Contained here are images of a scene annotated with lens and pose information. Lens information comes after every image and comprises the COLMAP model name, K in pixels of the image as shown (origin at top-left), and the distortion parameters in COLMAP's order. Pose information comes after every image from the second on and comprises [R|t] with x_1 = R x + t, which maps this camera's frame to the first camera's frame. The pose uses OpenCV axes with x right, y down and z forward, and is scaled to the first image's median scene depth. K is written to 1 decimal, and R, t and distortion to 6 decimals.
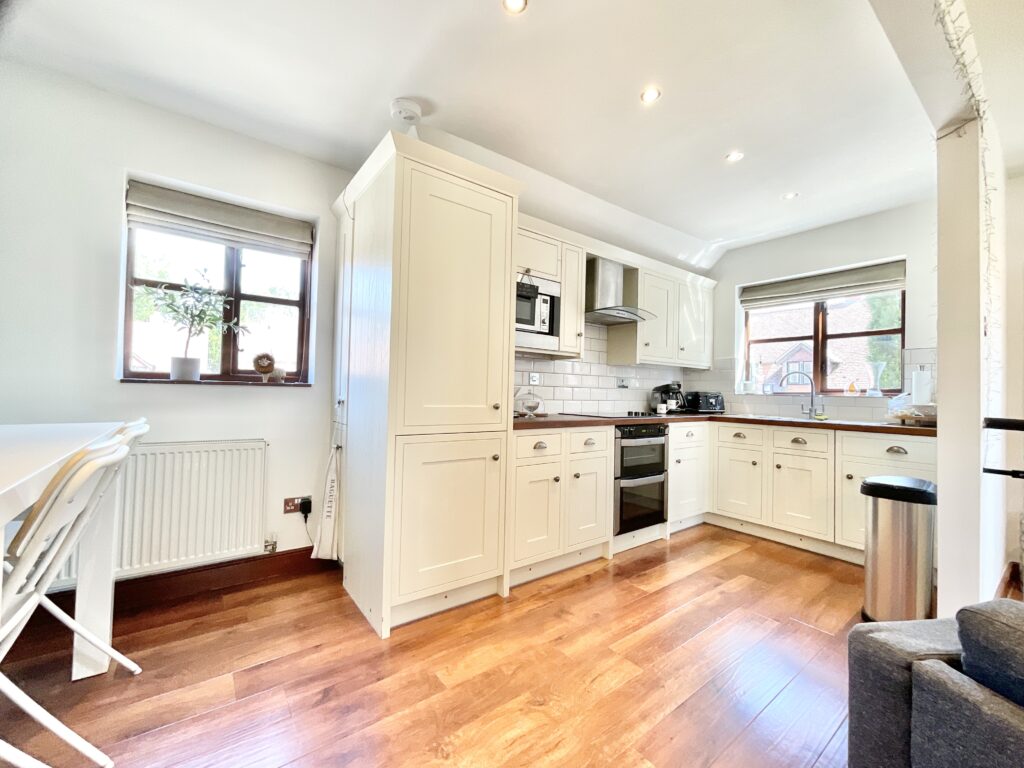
lens RADIAL K [[415.2, 0, 508.0], [0, 415.2, 381.7], [0, 0, 1]] dist [-0.000877, 0.000124]
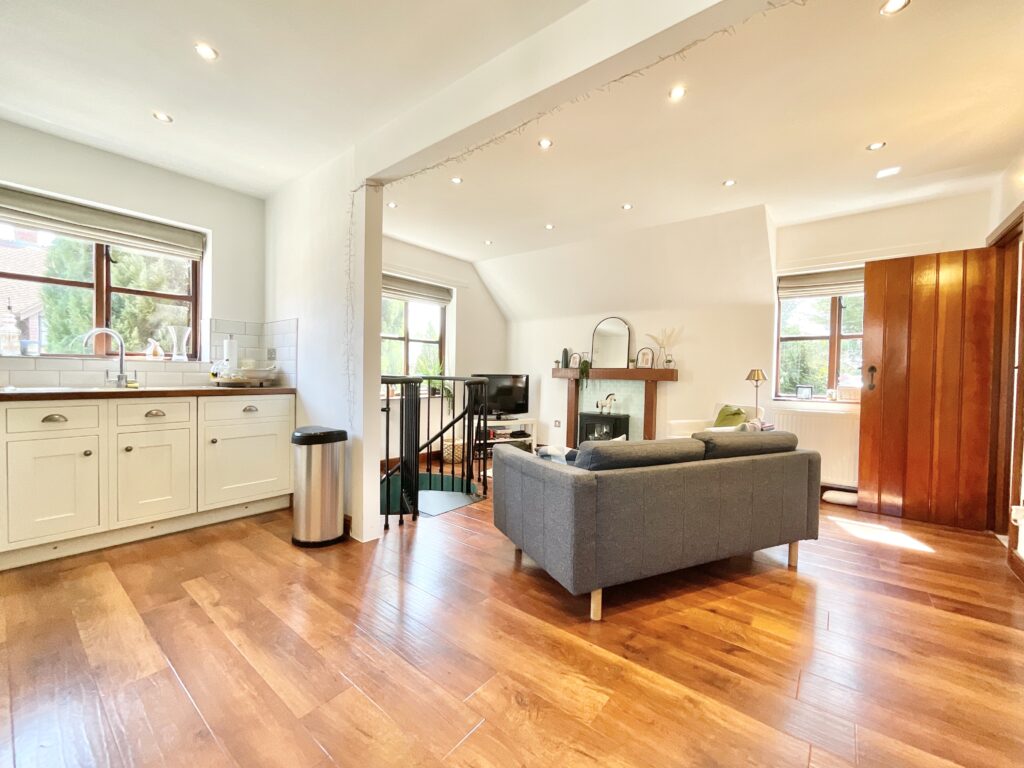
lens RADIAL K [[415.2, 0, 513.4], [0, 415.2, 383.1], [0, 0, 1]] dist [-0.000877, 0.000124]
pose [[-0.252758, -0.049870, 0.966243, -0.324881], [-0.046448, 0.998145, 0.039367, 0.013475], [-0.966414, -0.034930, -0.254605, 0.540444]]
